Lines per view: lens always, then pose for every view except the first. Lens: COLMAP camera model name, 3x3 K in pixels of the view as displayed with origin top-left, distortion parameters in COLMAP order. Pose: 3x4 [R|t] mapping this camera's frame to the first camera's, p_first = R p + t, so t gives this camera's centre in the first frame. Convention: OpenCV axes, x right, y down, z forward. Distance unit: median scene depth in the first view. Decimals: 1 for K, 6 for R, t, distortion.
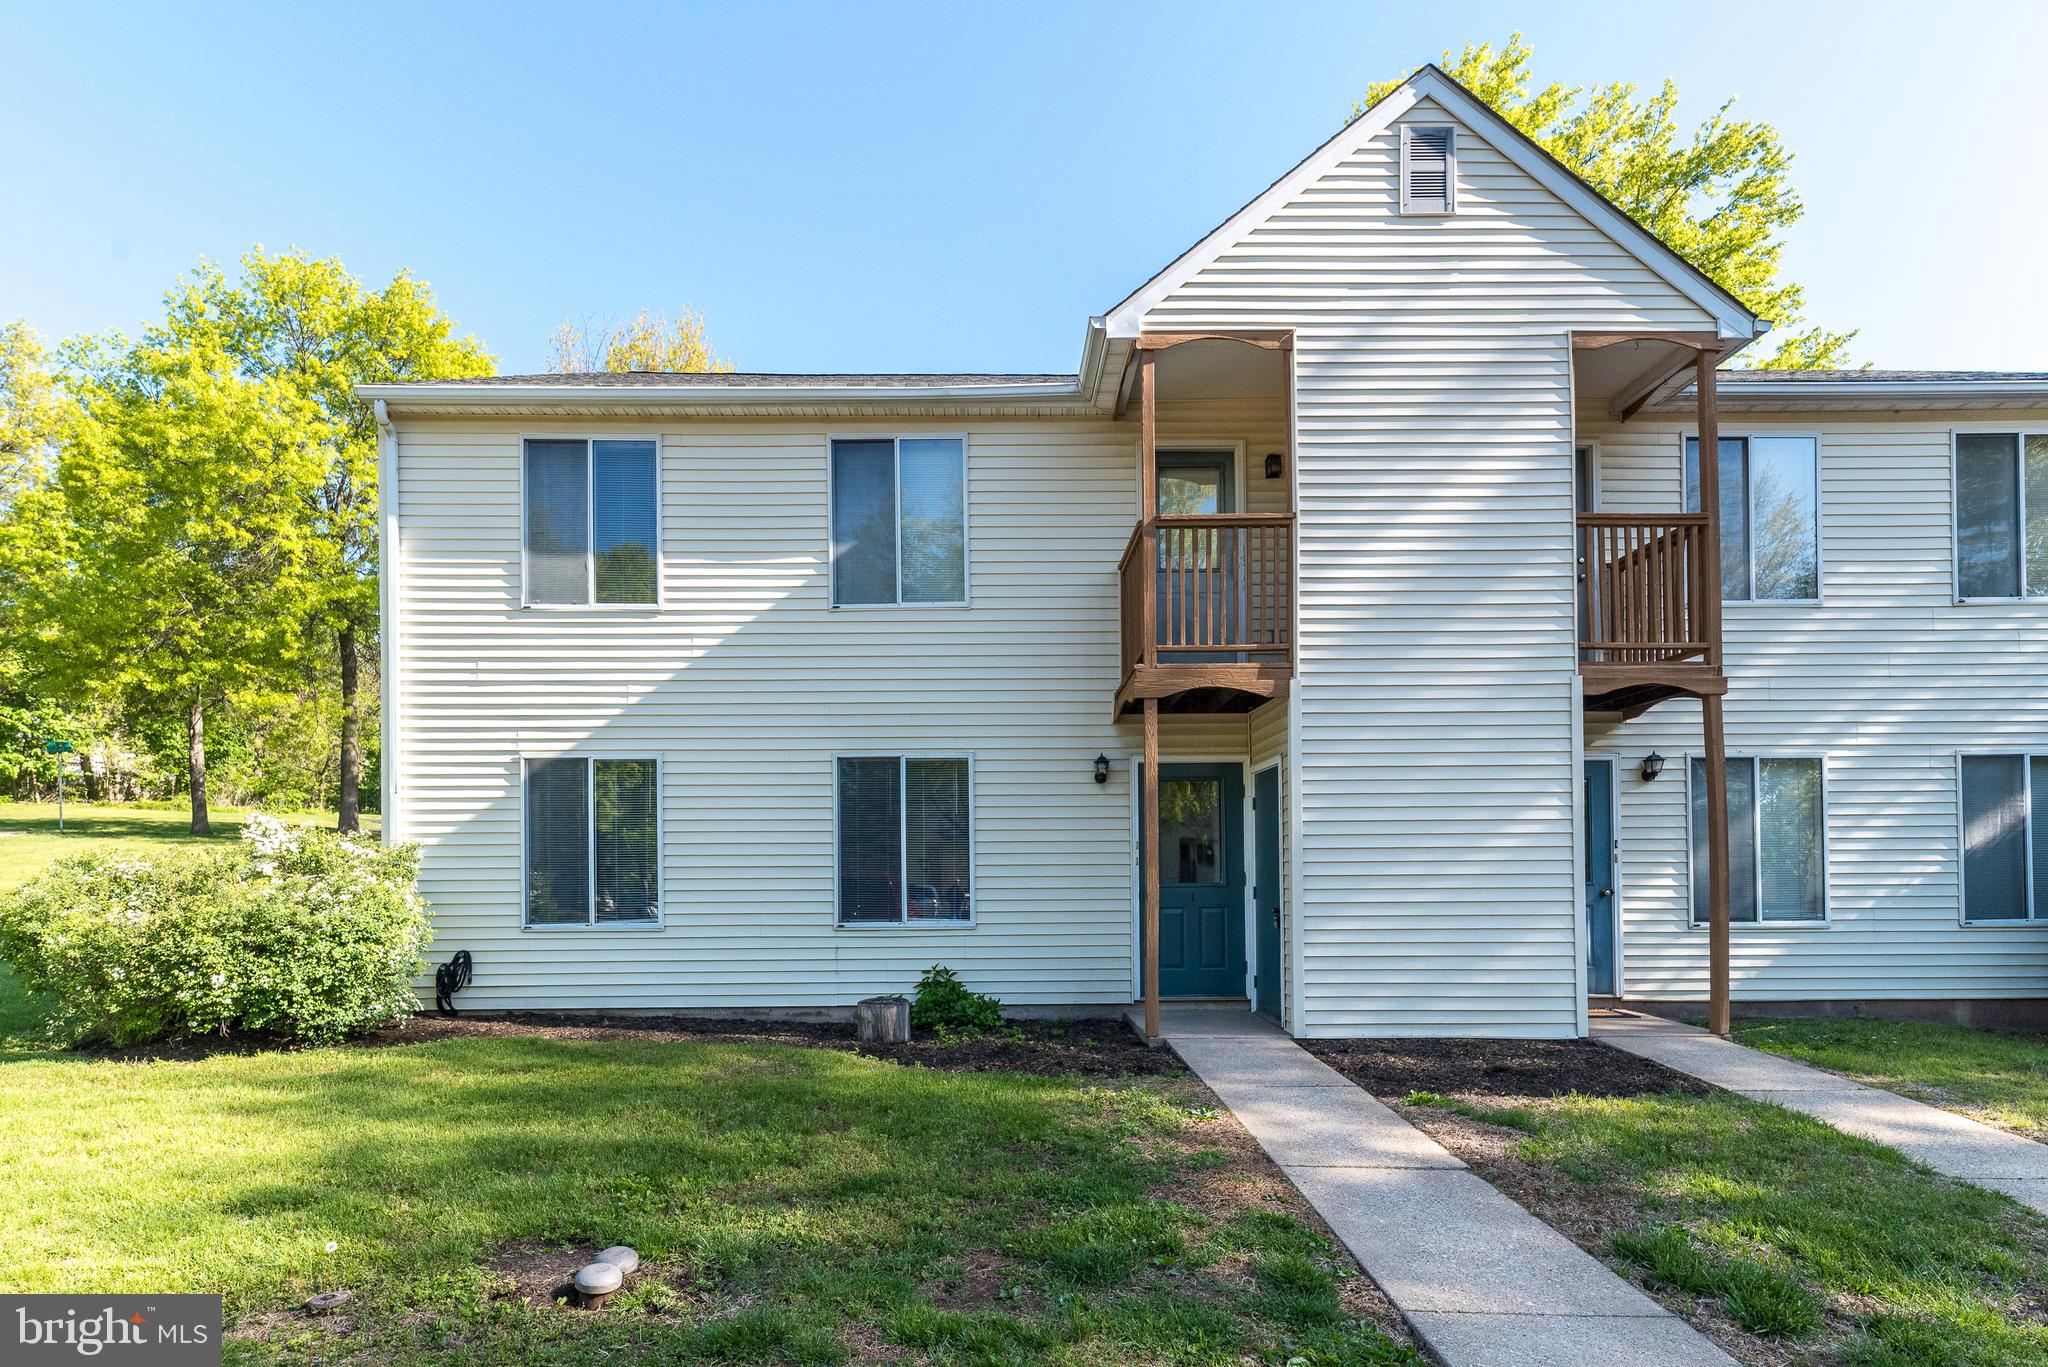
lens RADIAL K [[872.5, 0, 1022.9], [0, 872.5, 736.6], [0, 0, 1]] dist [0.003125, 0.000382]
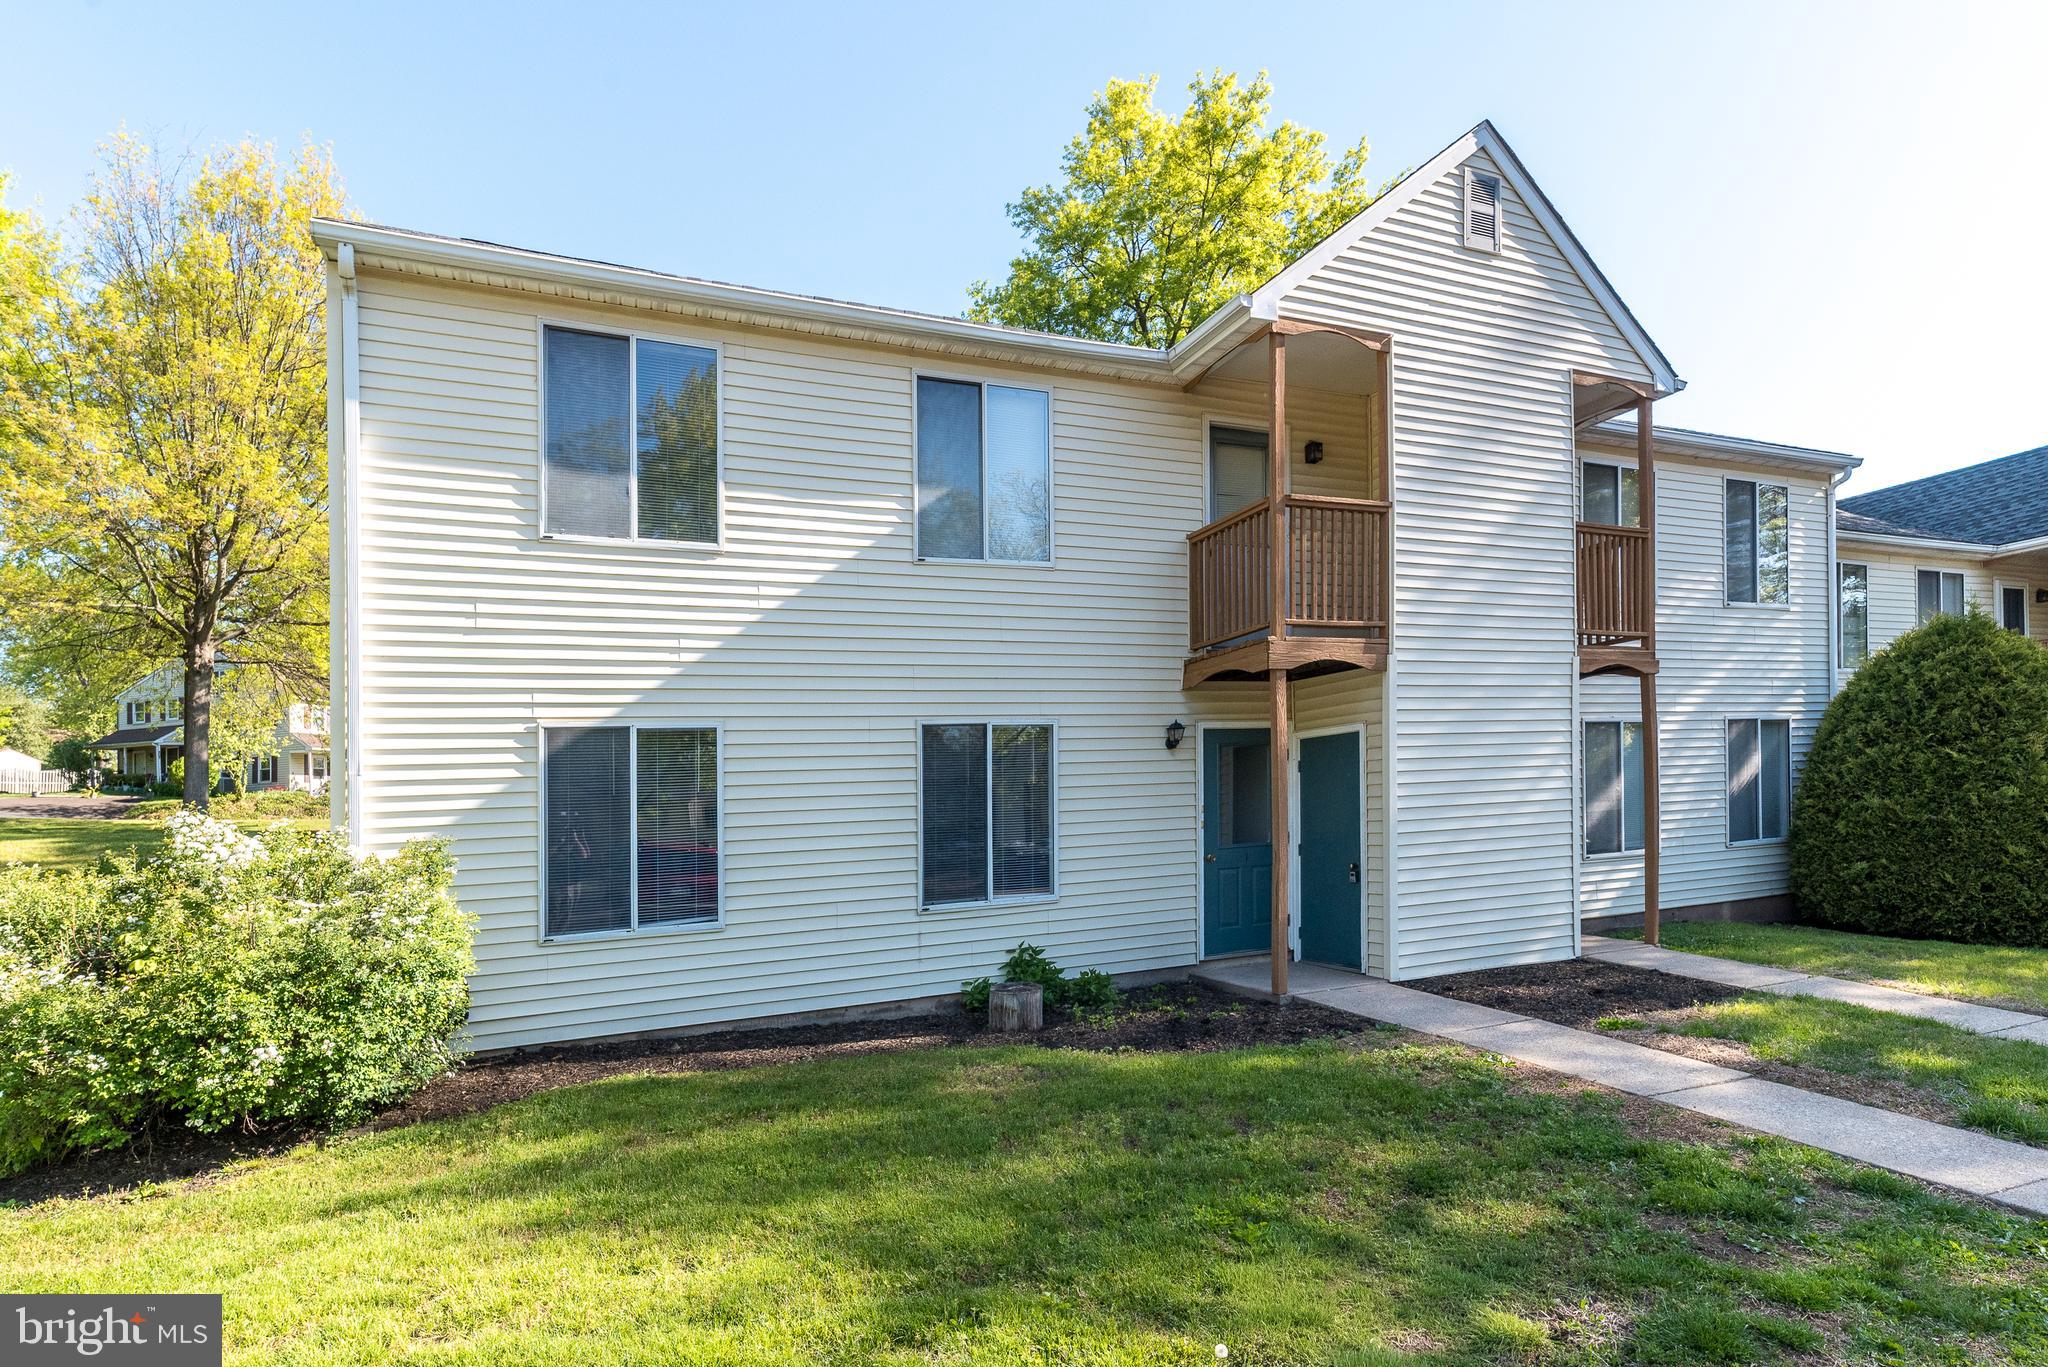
lens RADIAL K [[891.0, 0, 1027.3], [0, 891.0, 690.4], [0, 0, 1]] dist [0.005141, 0.000300]
pose [[0.940075, 0.009574, 0.340833, -0.431254], [-0.009876, 0.999951, -0.000847, -0.012483], [-0.340825, -0.002570, 0.940123, 0.088860]]
